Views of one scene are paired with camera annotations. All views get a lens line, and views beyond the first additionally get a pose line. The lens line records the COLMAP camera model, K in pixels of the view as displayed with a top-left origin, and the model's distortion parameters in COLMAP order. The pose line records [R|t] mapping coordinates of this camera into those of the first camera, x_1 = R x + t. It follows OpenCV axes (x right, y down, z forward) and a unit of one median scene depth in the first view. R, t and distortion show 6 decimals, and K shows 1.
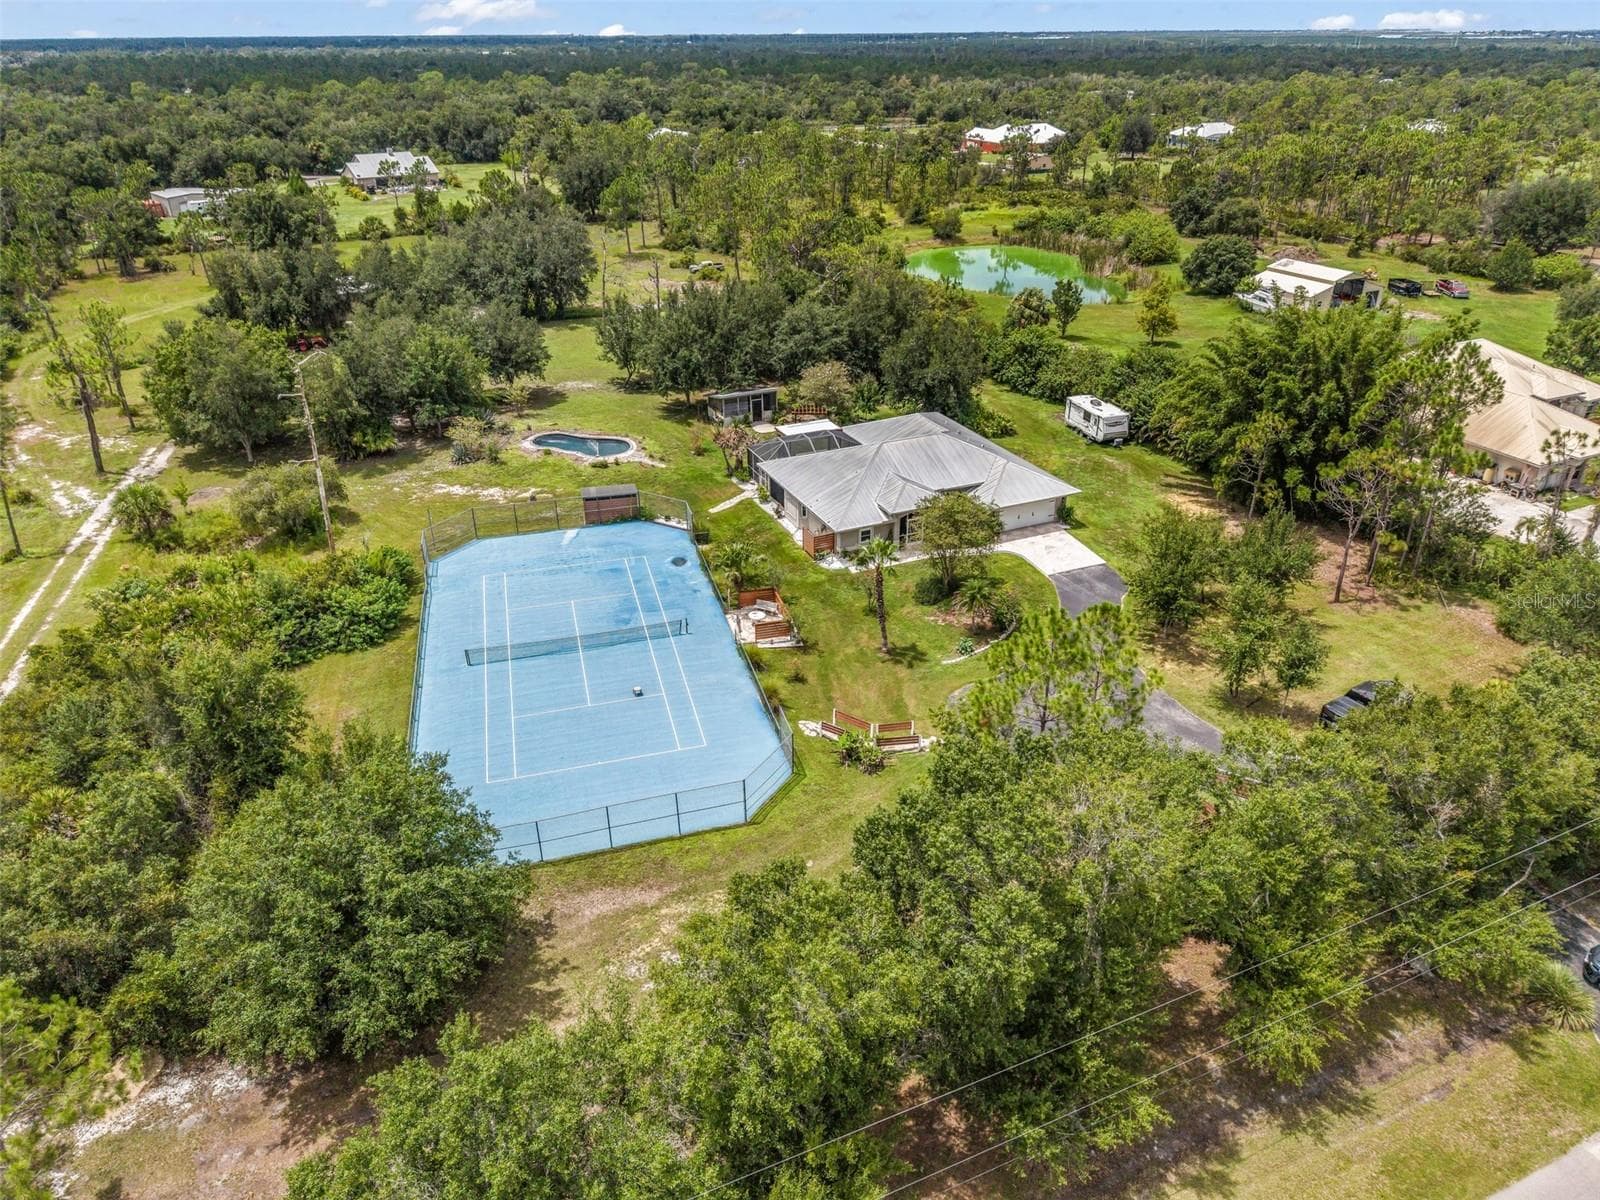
lens RADIAL K [[1065.0, 0, 800.0], [0, 1065.0, 600.0], [0, 0, 1]] dist [0.032460, -0.037582]
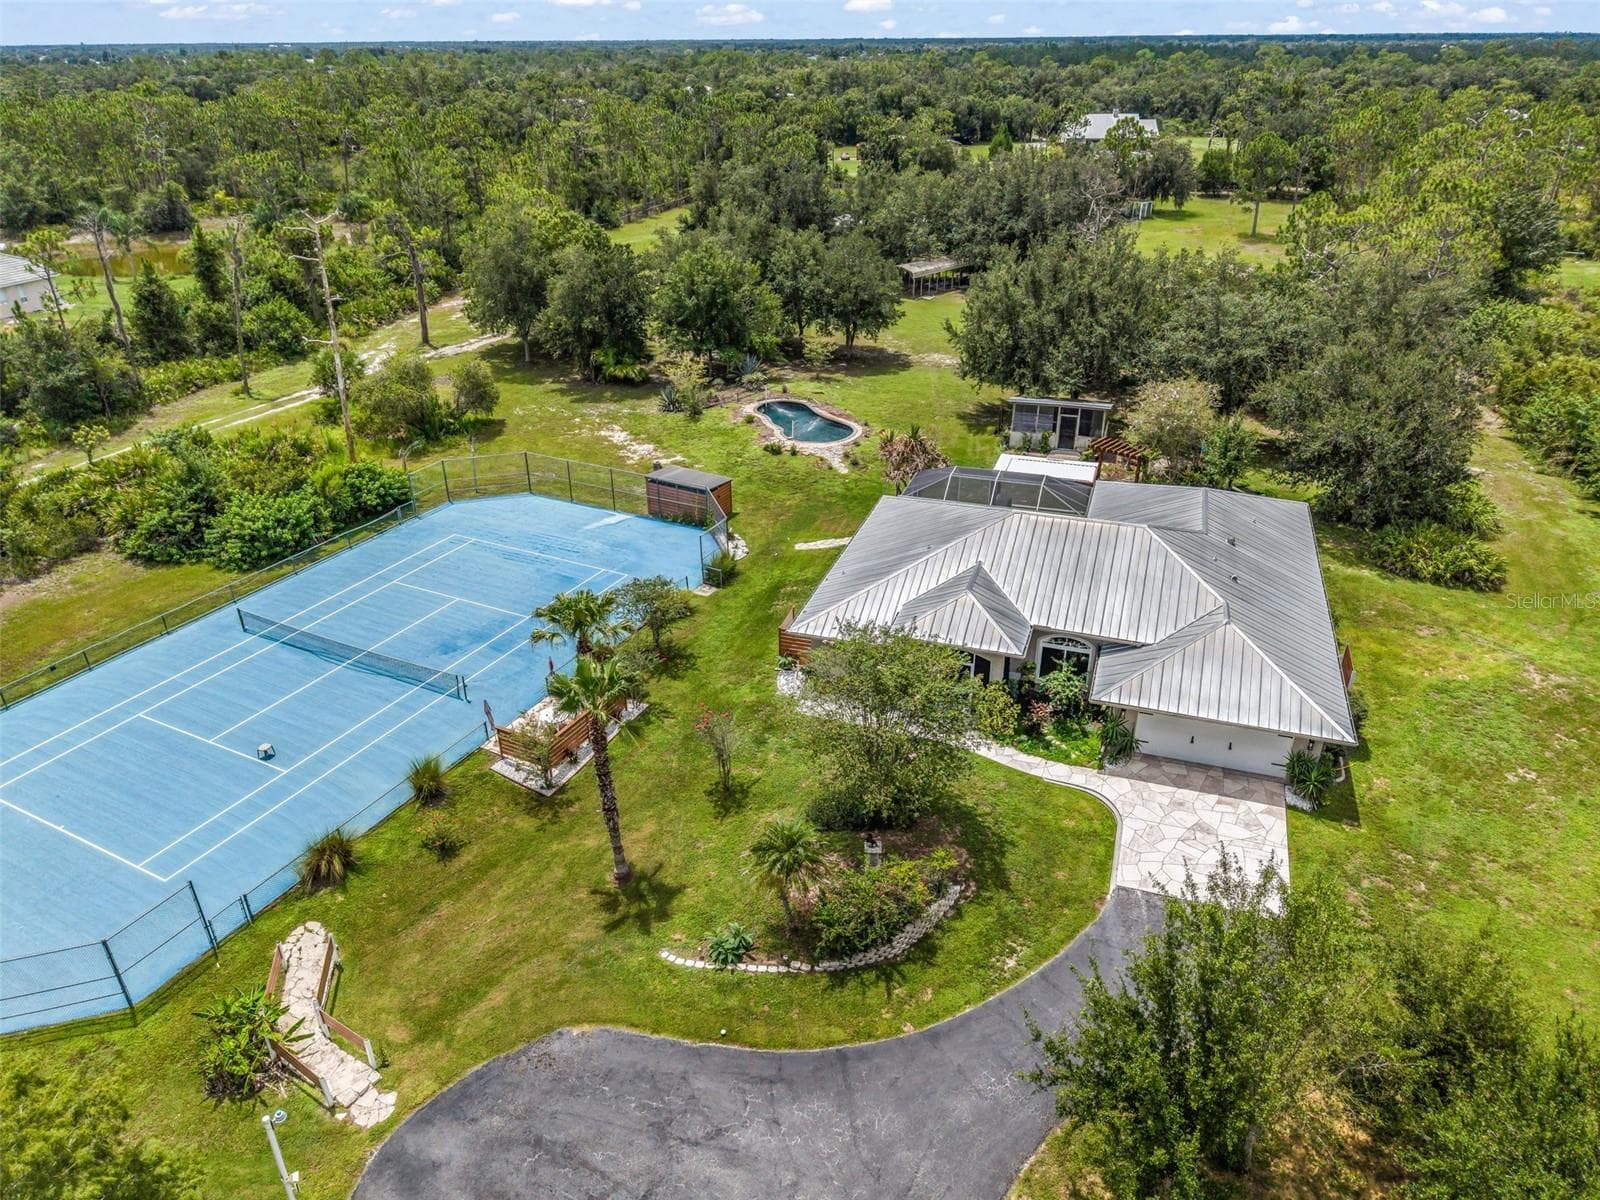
lens RADIAL K [[1060.1, 0, 778.3], [0, 1060.1, 603.7], [0, 0, 1]] dist [0.083429, -0.076178]
pose [[0.726005, 0.317449, -0.610035, 0.293888], [-0.313531, 0.942314, 0.117226, -0.114259], [0.612058, 0.106158, 0.783655, 0.449756]]
